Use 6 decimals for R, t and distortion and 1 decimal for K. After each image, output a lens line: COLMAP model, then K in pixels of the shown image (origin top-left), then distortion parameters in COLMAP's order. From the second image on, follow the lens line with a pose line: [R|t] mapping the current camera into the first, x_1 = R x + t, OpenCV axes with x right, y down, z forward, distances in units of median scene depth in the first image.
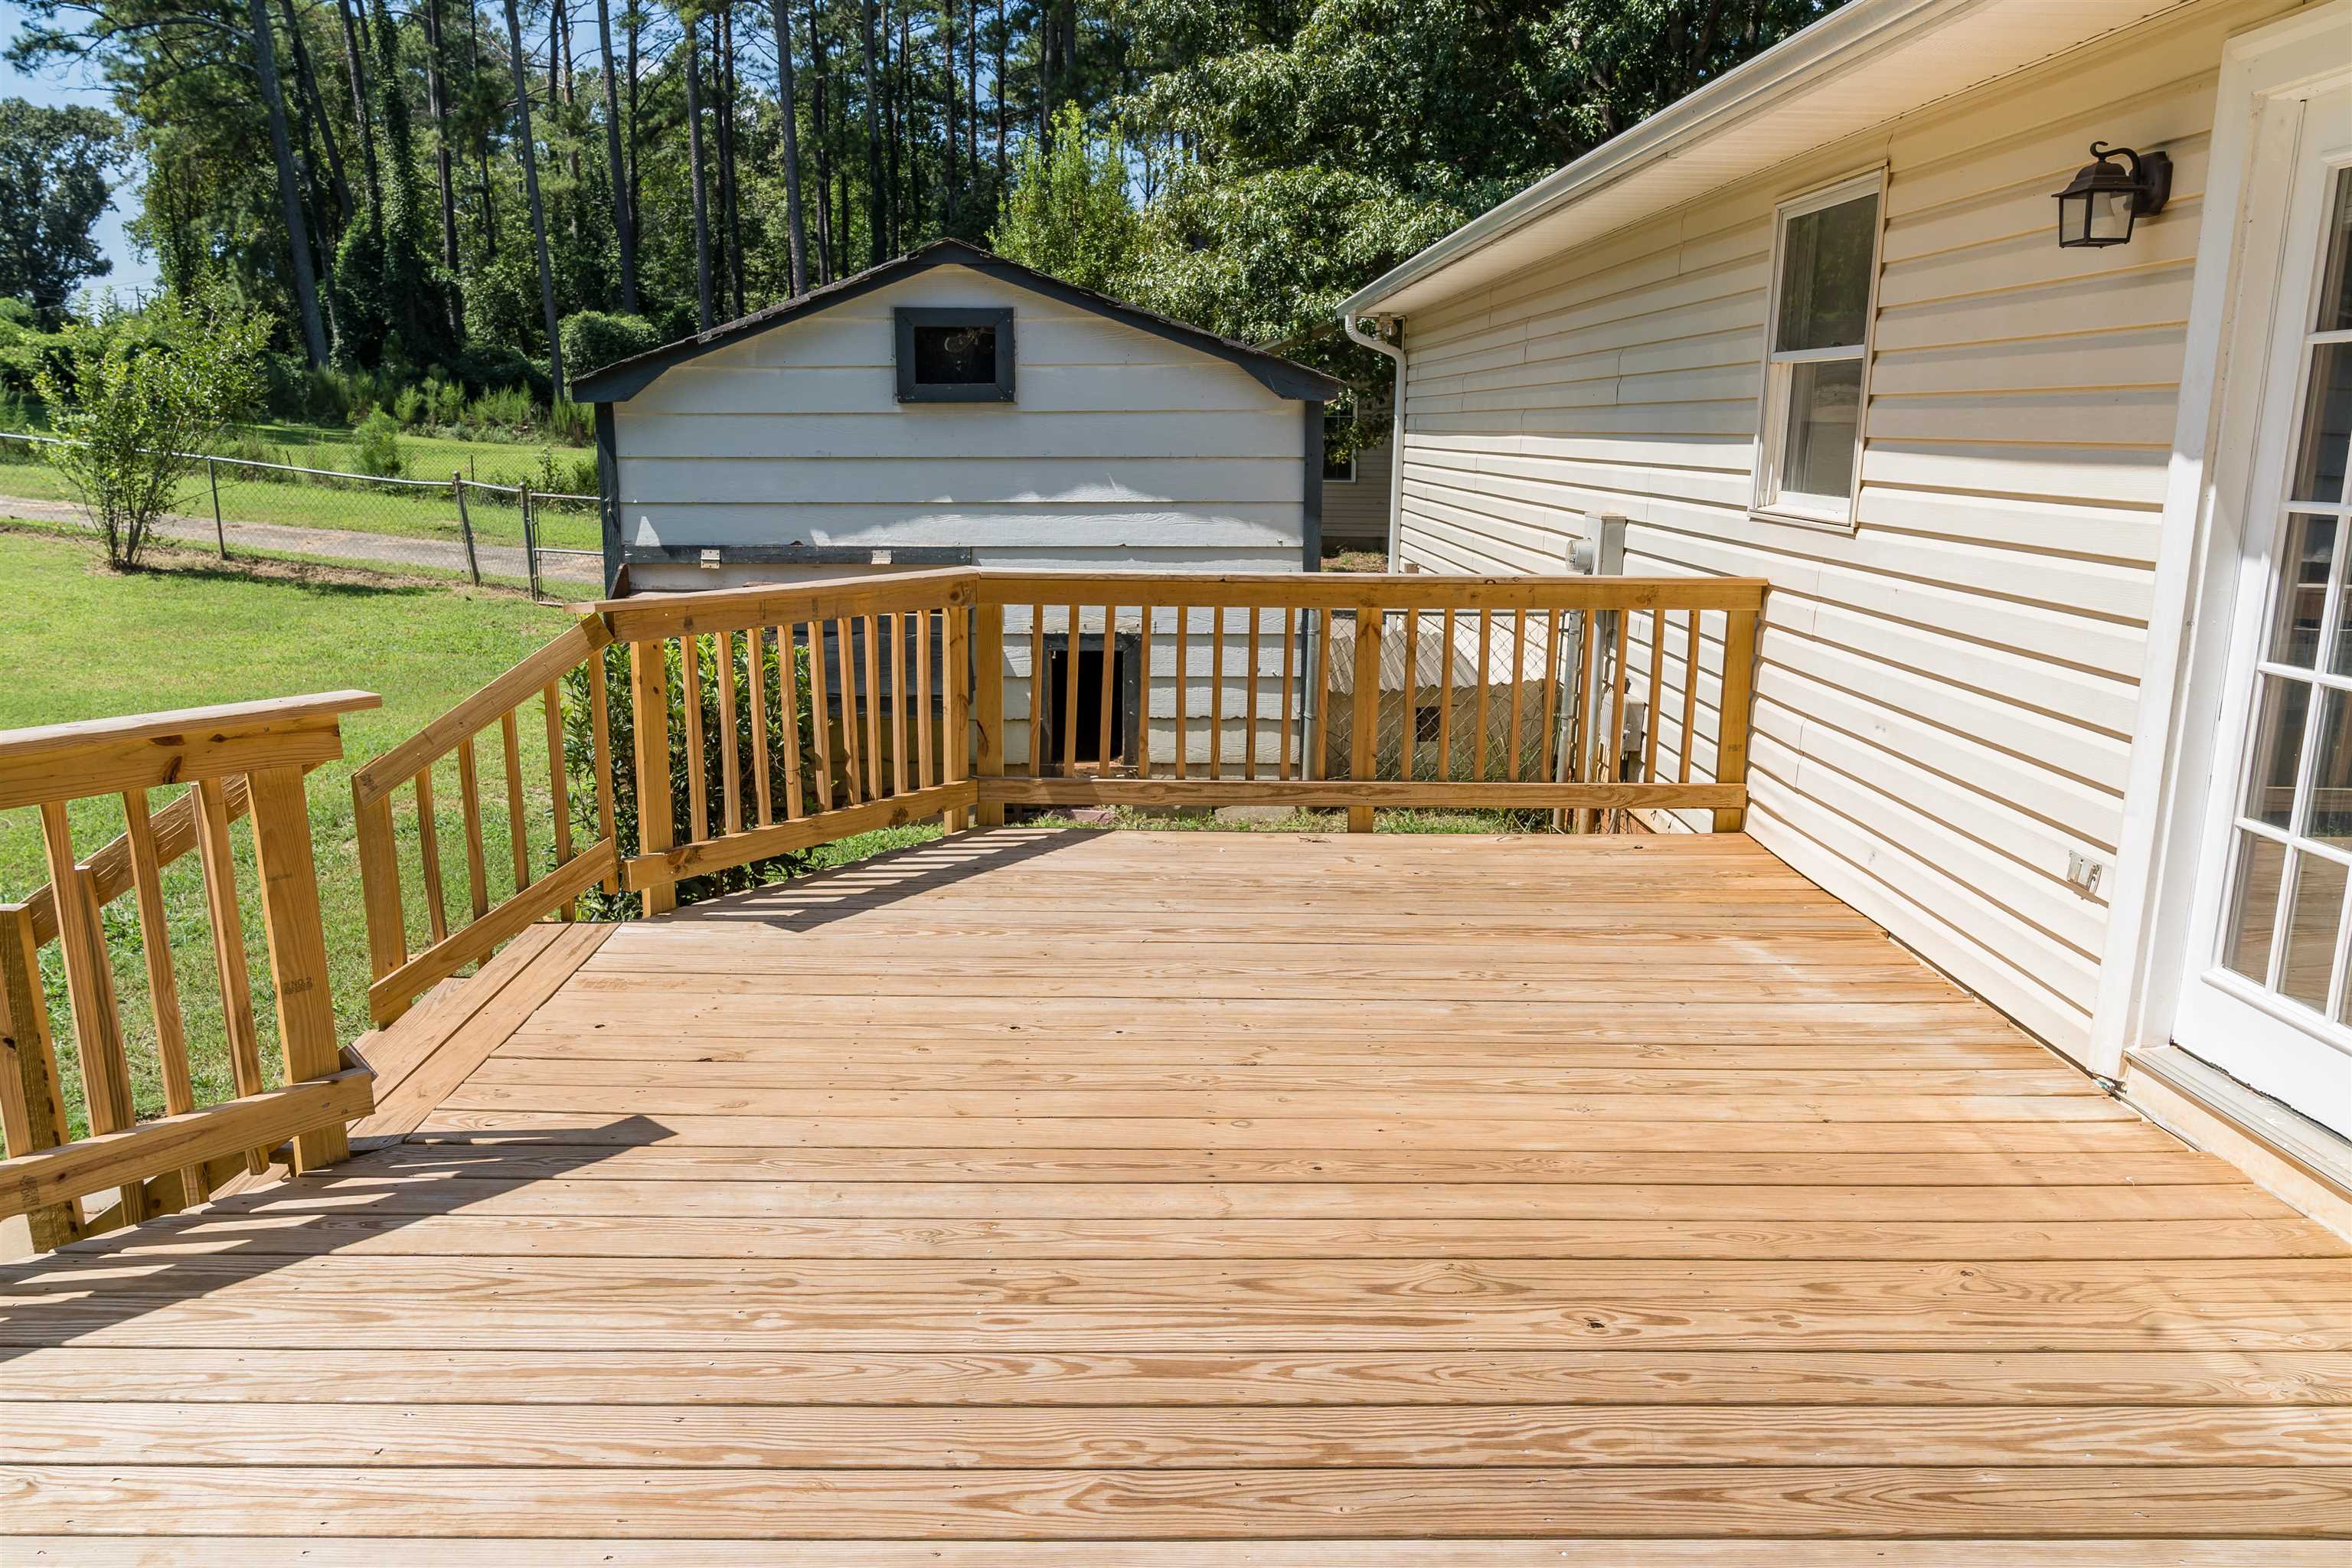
lens RADIAL K [[1612.4, 0, 1176.0], [0, 1612.4, 784.0], [0, 0, 1]] dist [-0.044117, 0.018115]
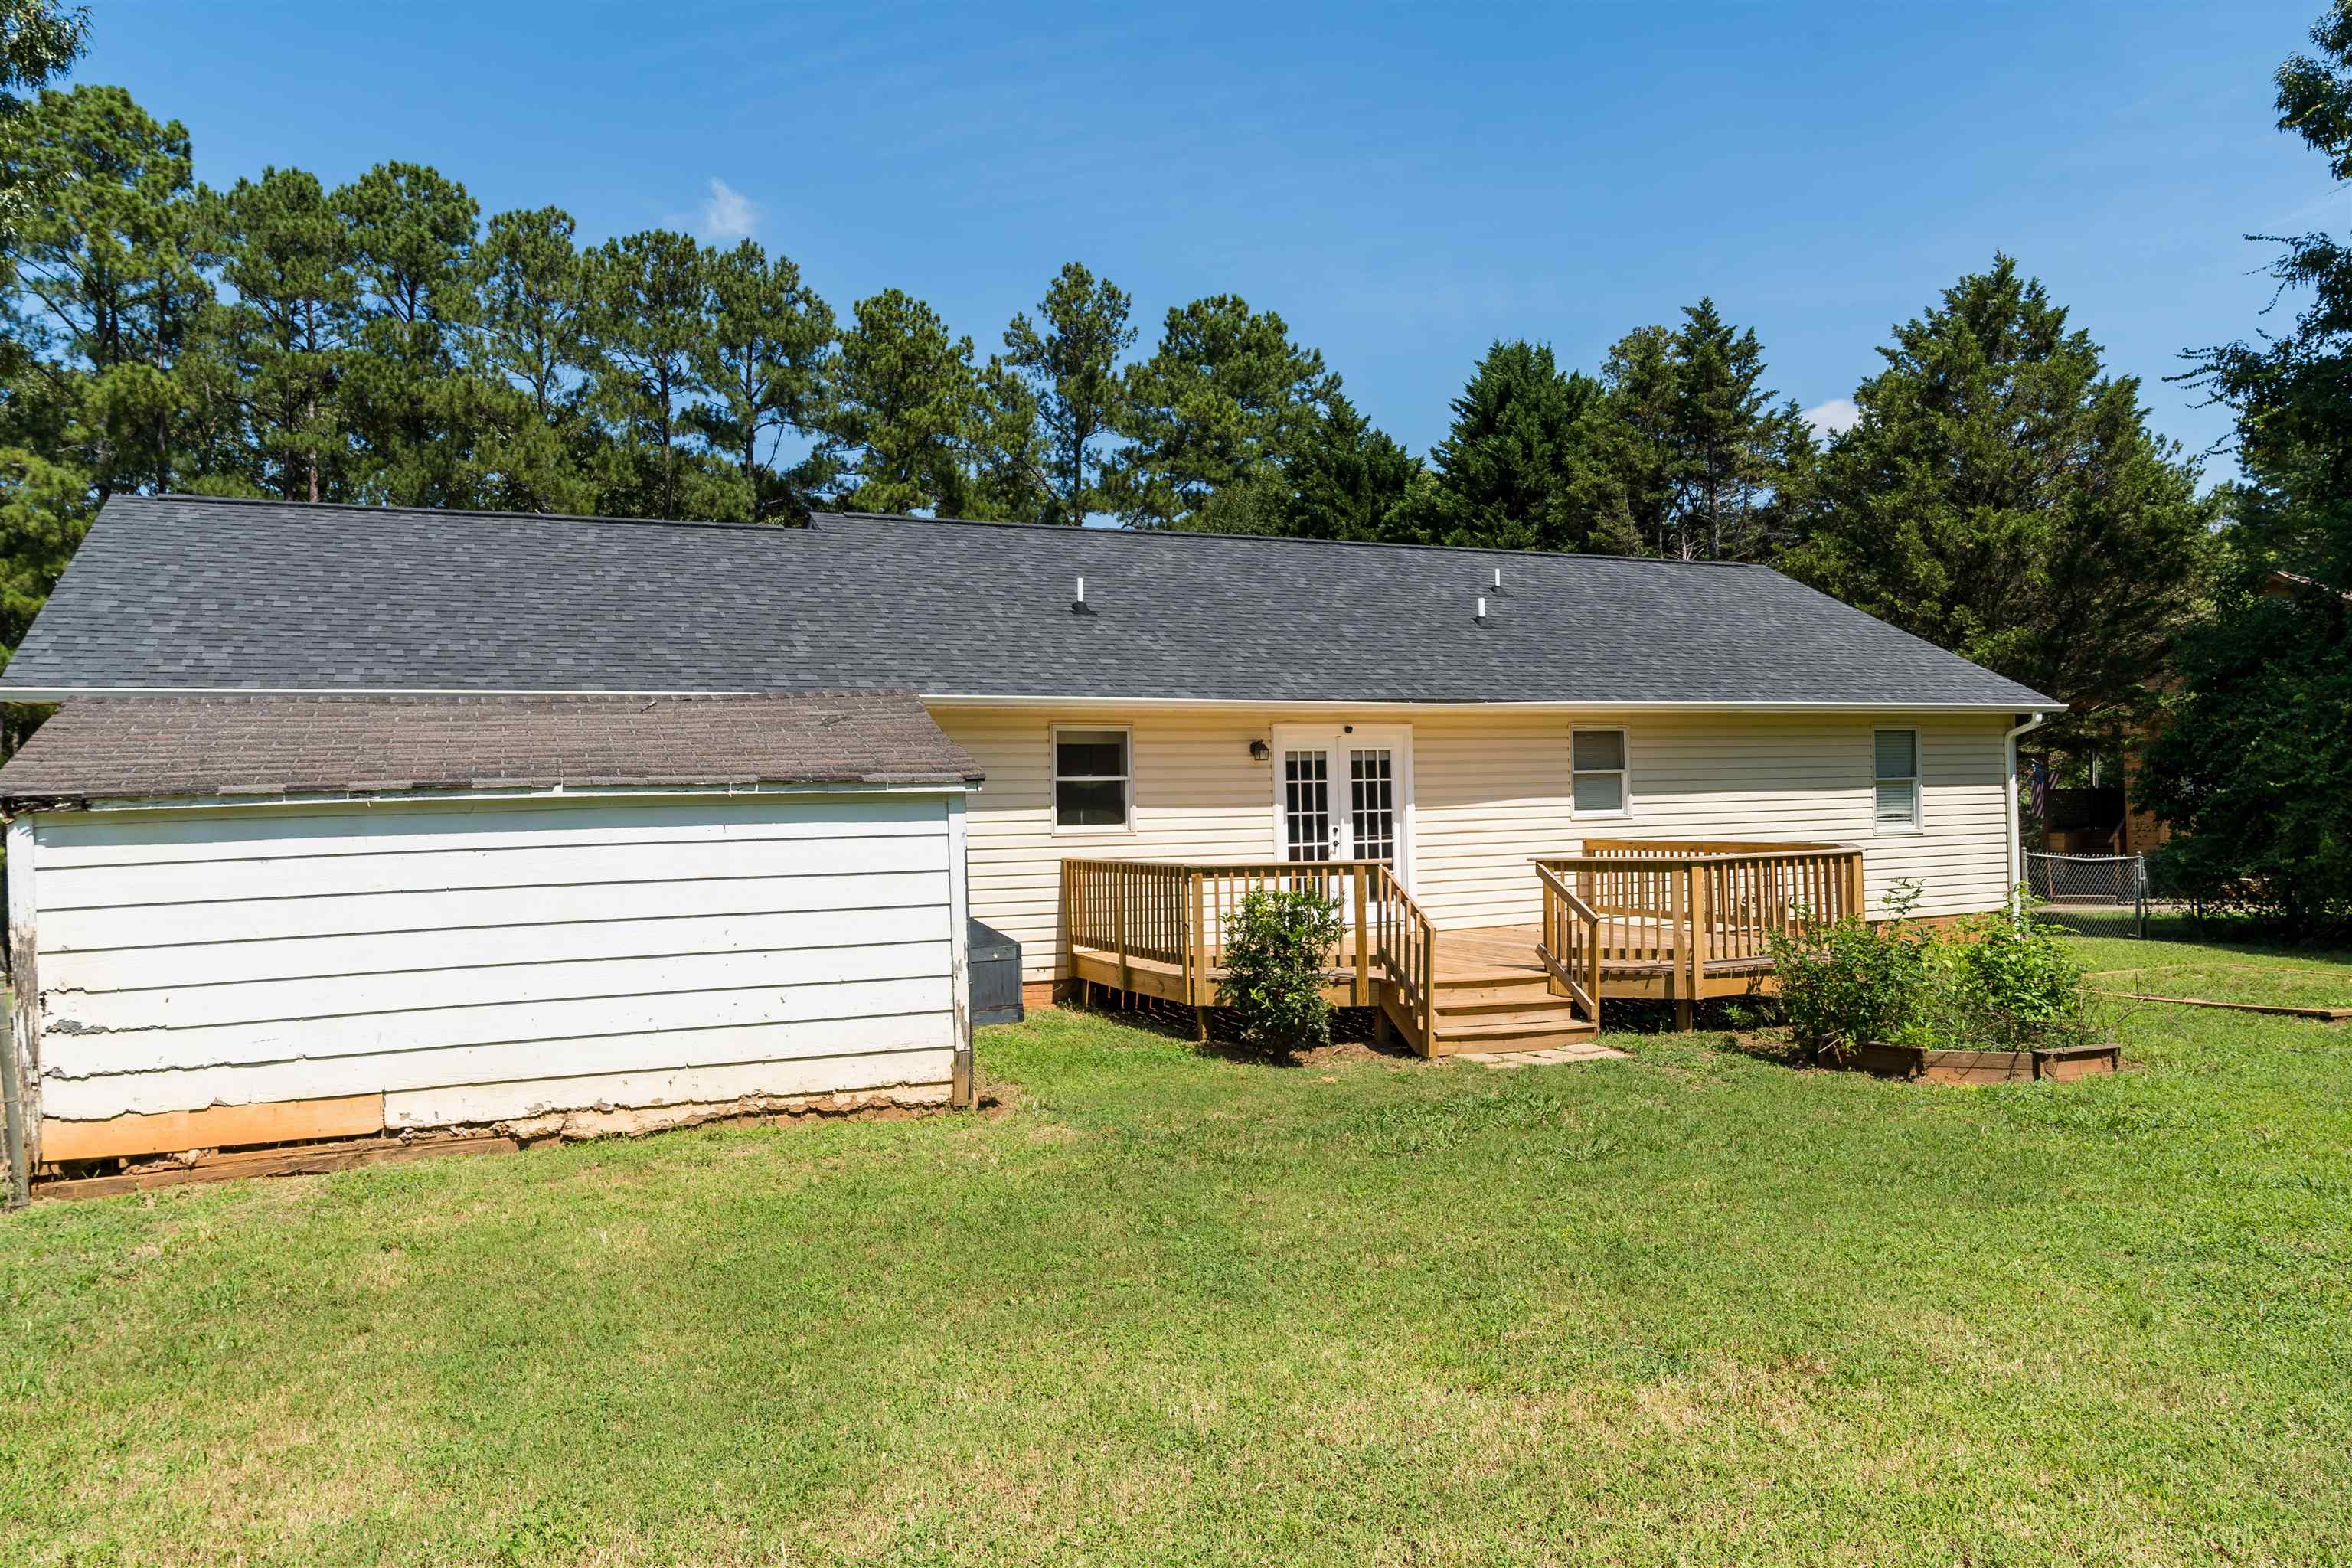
lens RADIAL K [[1603.4, 0, 1176.0], [0, 1603.4, 784.0], [0, 0, 1]] dist [-0.028865, 0.006849]
pose [[-0.395248, 0.010957, 0.918509, -1.607392], [0.214904, 0.973282, 0.080866, -0.313088], [-0.893082, 0.229353, -0.387042, 1.355945]]
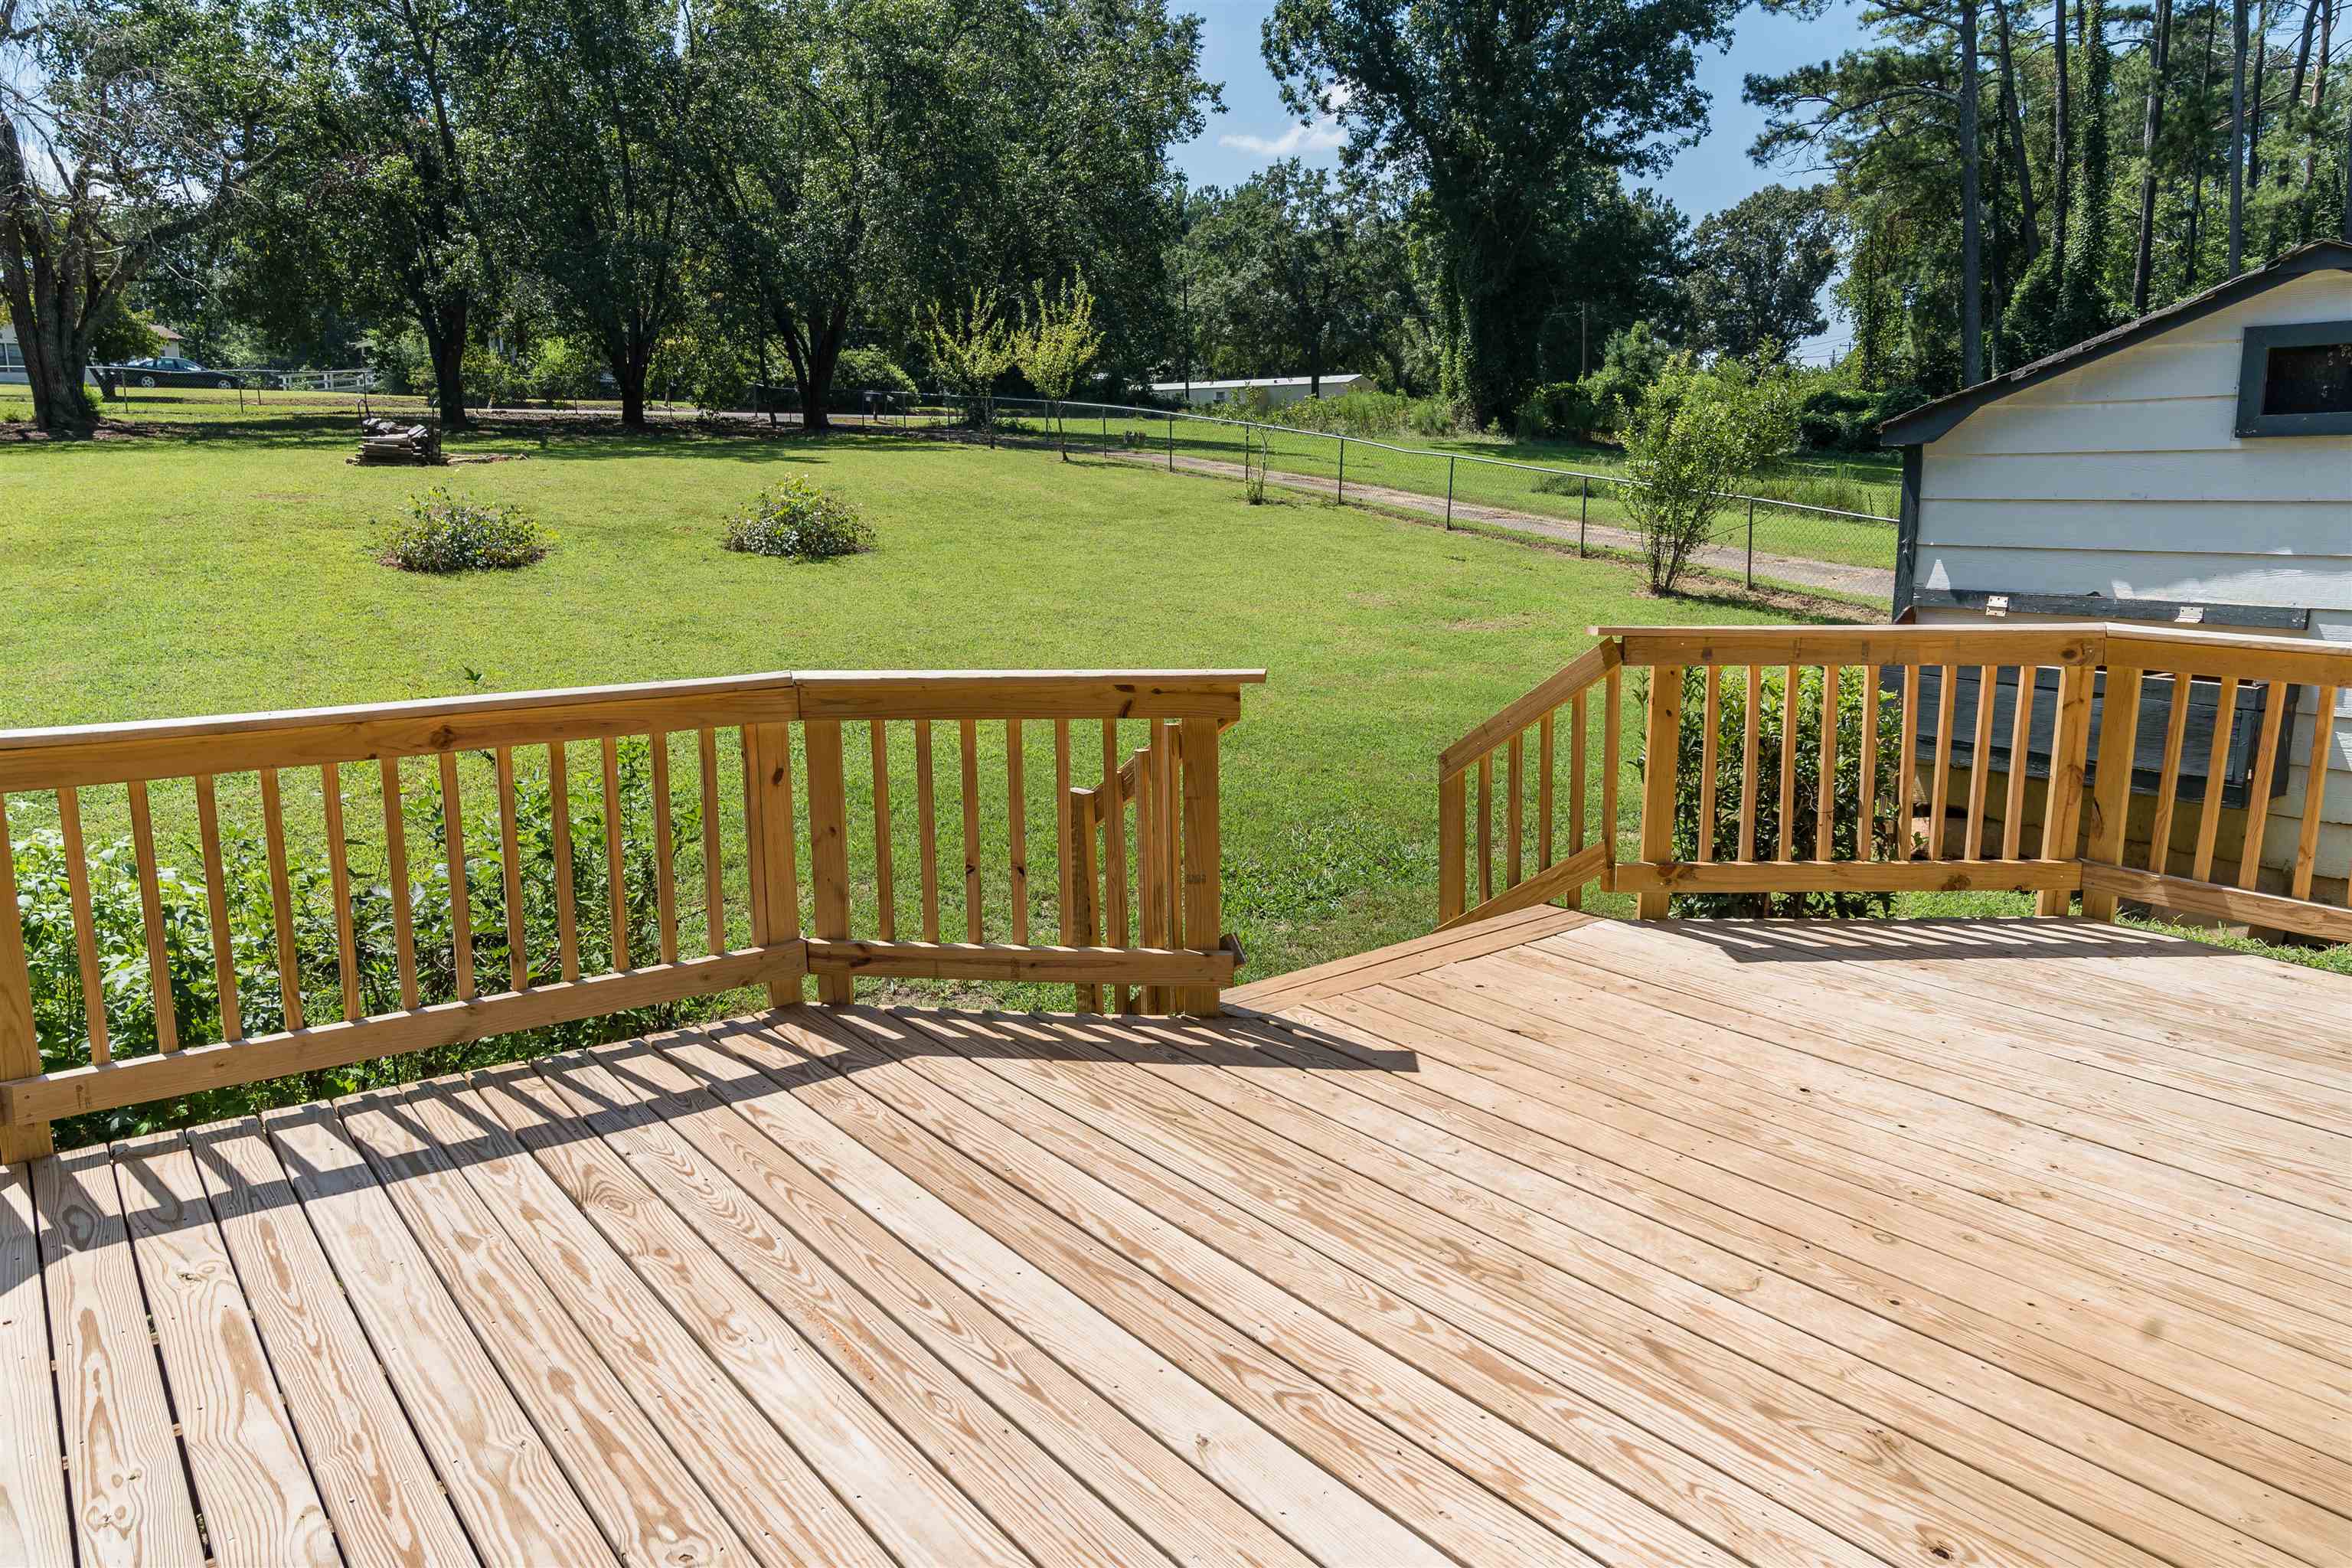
lens RADIAL K [[1621.6, 0, 1173.4], [0, 1621.6, 765.5], [0, 0, 1]] dist [-0.041839, 0.030898]
pose [[0.588426, 0.129263, -0.798151, 0.201515], [-0.159654, 0.986278, 0.042028, -0.009303], [0.792632, 0.102698, 0.600989, 0.051632]]
